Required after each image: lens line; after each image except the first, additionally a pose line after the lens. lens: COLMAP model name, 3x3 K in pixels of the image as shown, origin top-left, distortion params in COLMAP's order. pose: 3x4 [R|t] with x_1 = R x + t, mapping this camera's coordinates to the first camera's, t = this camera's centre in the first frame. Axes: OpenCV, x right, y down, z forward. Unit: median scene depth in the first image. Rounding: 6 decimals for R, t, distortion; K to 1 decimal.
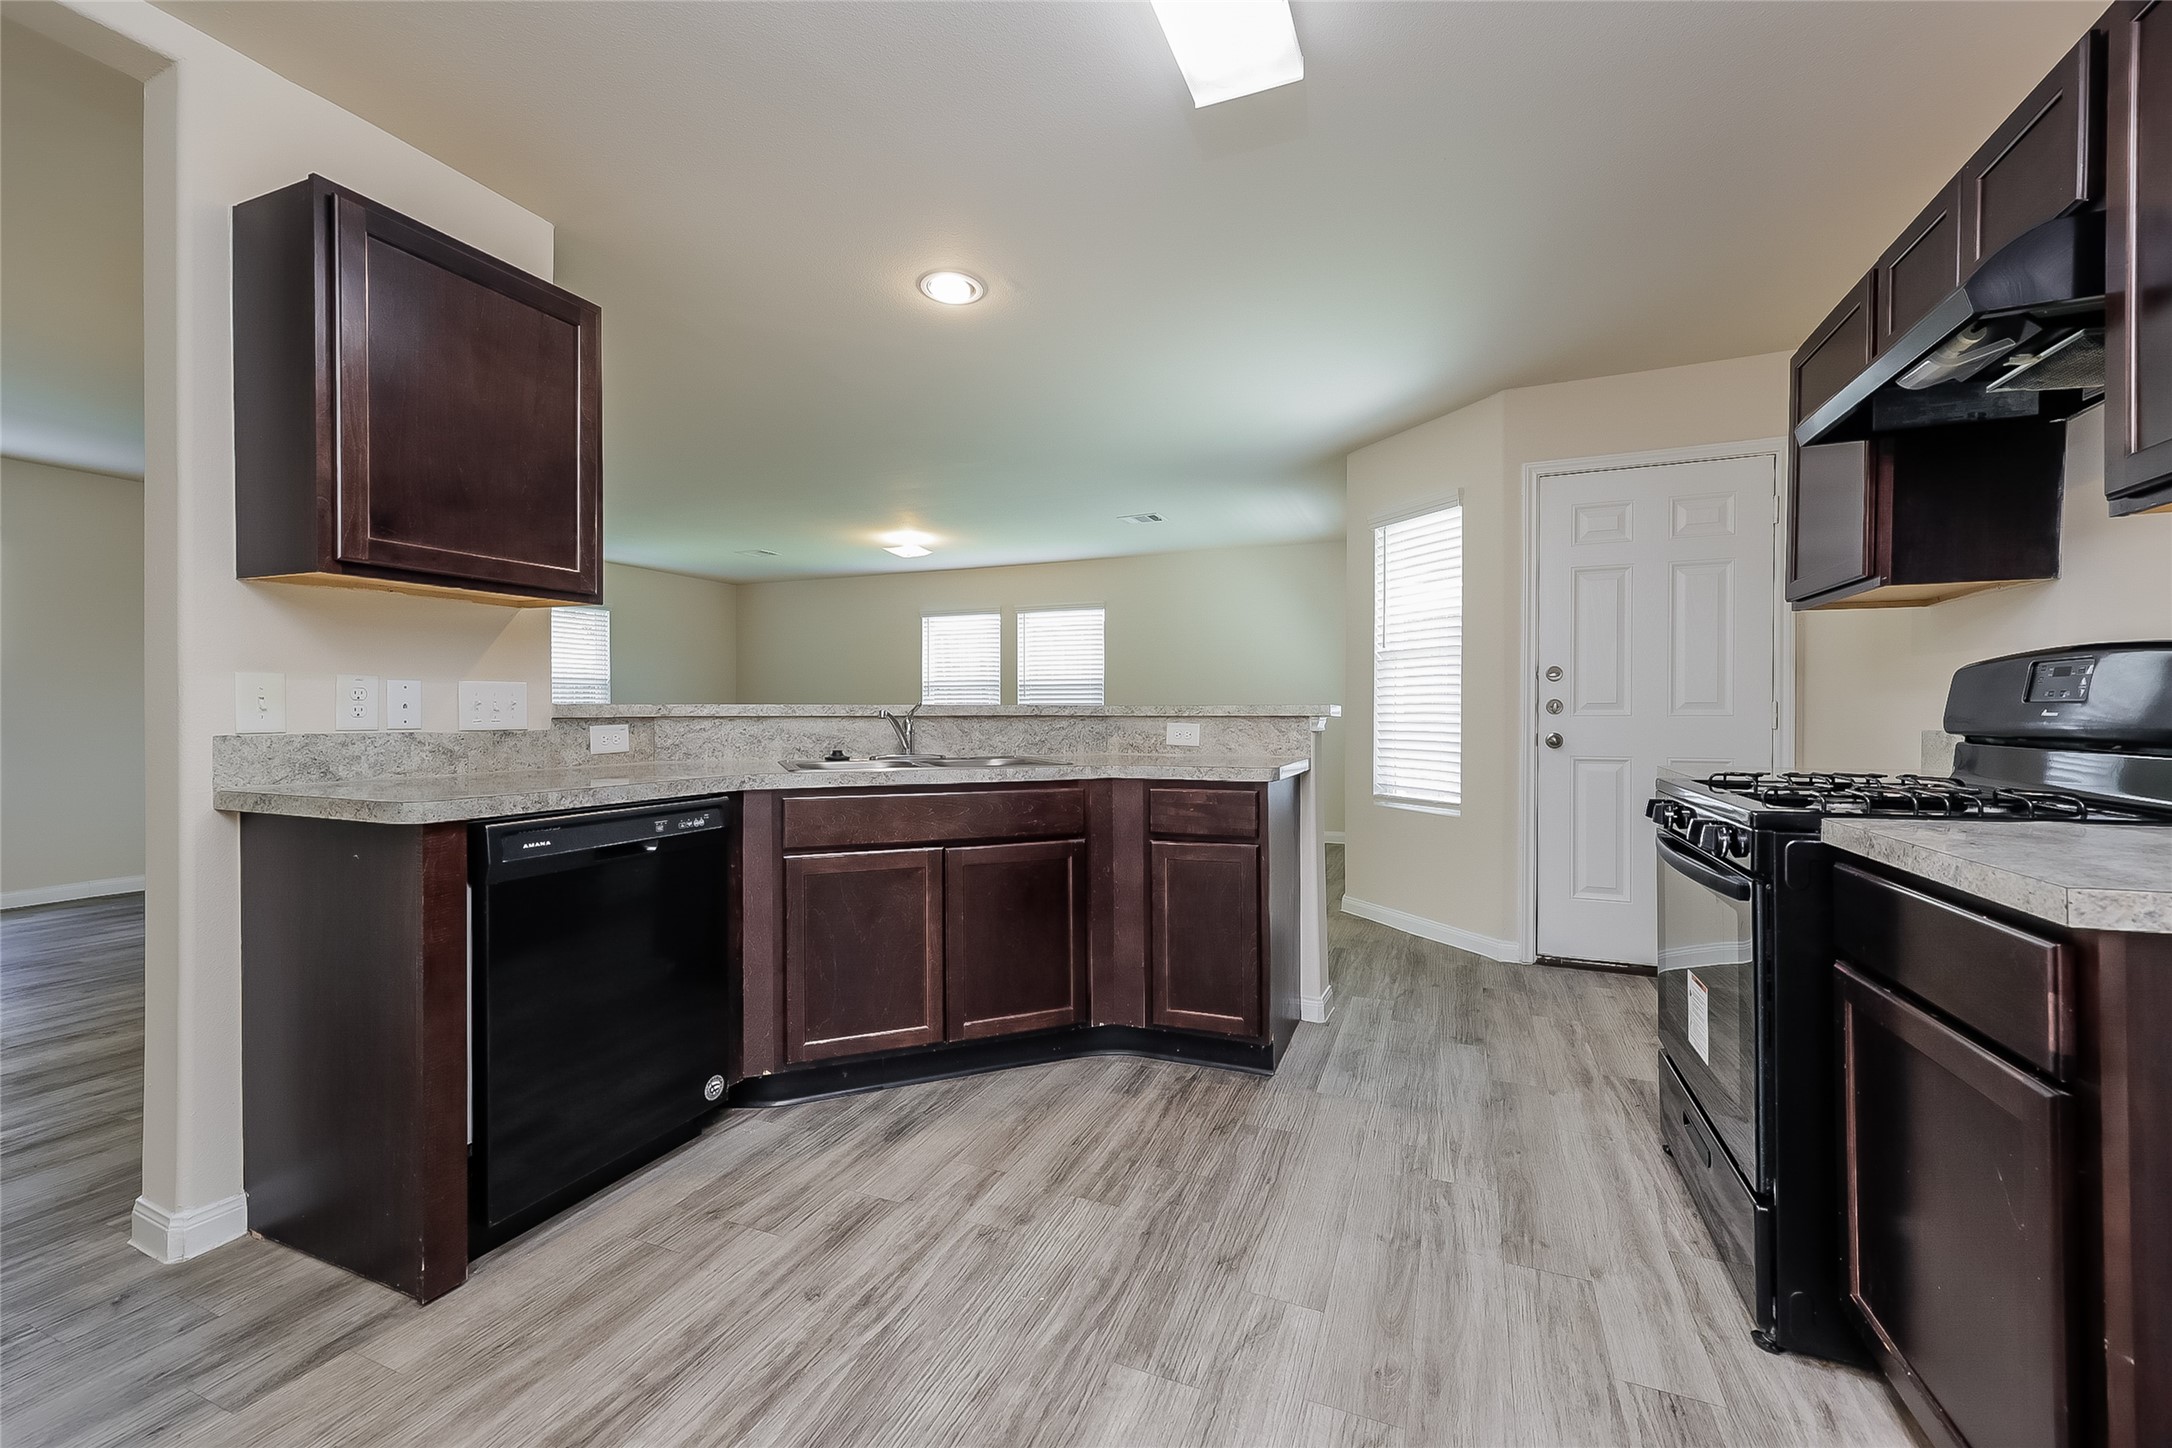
lens RADIAL K [[890.5, 0, 1090.3], [0, 890.5, 722.5], [0, 0, 1]] dist [0.002279, 0.000730]
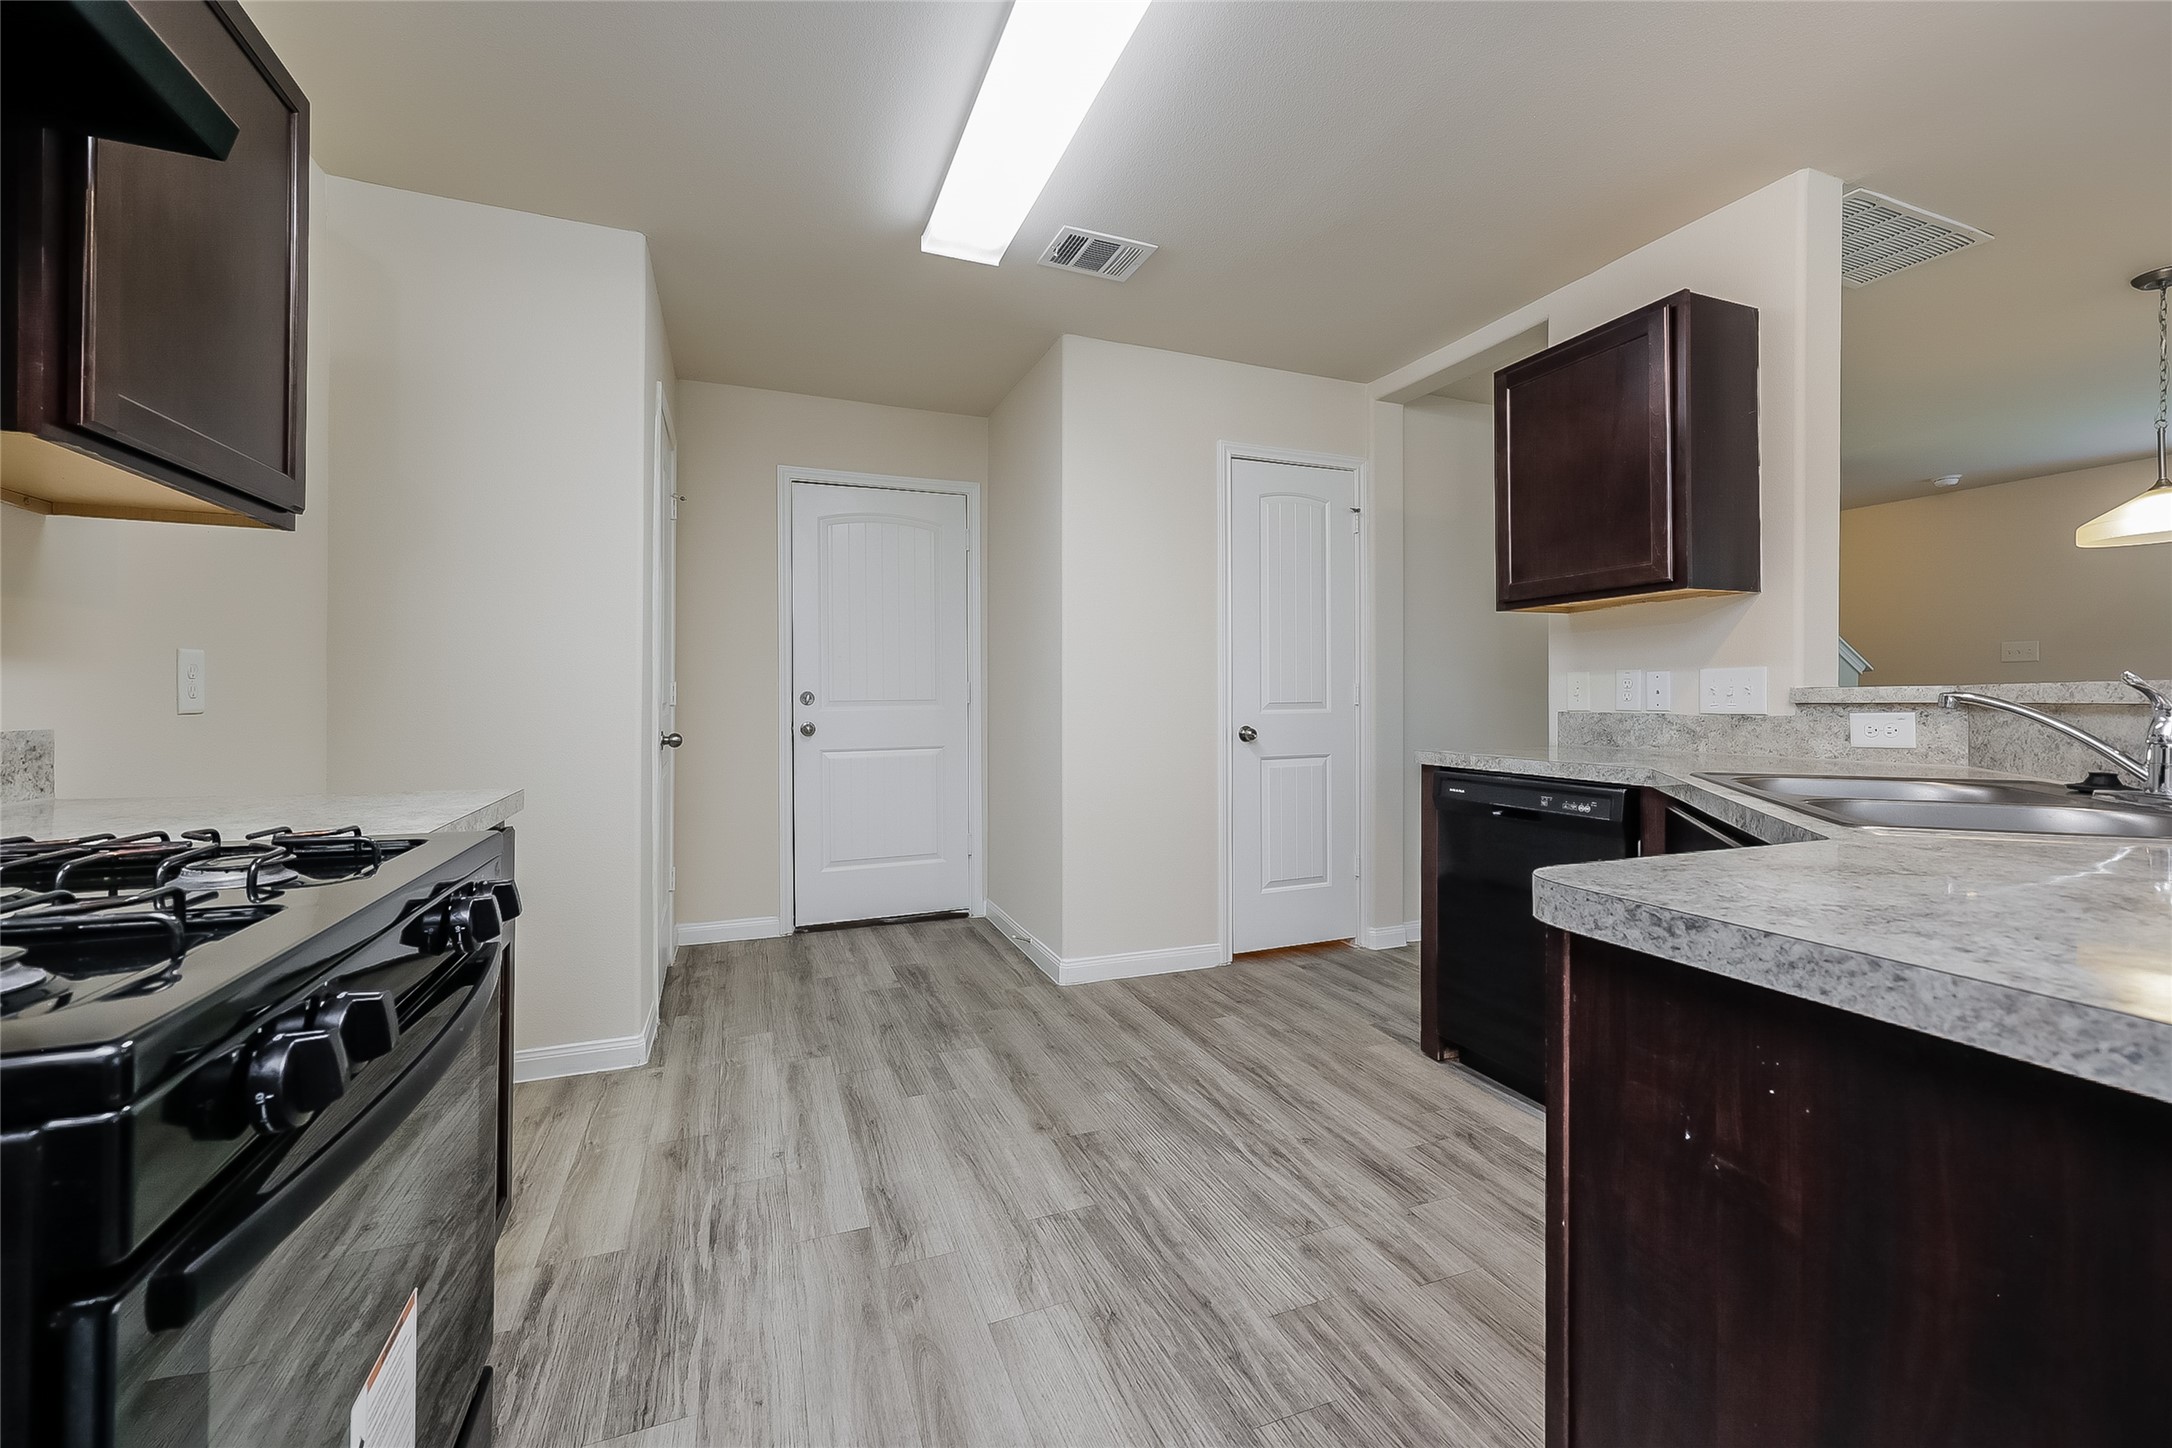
lens RADIAL K [[890.5, 0, 1111.8], [0, 890.5, 682.7], [0, 0, 1]] dist [0.002279, 0.000730]
pose [[-0.705806, -0.008333, -0.708356, 0.763681], [-0.003753, 0.999961, -0.008024, -0.022023], [0.708395, -0.003005, -0.705810, 1.585297]]
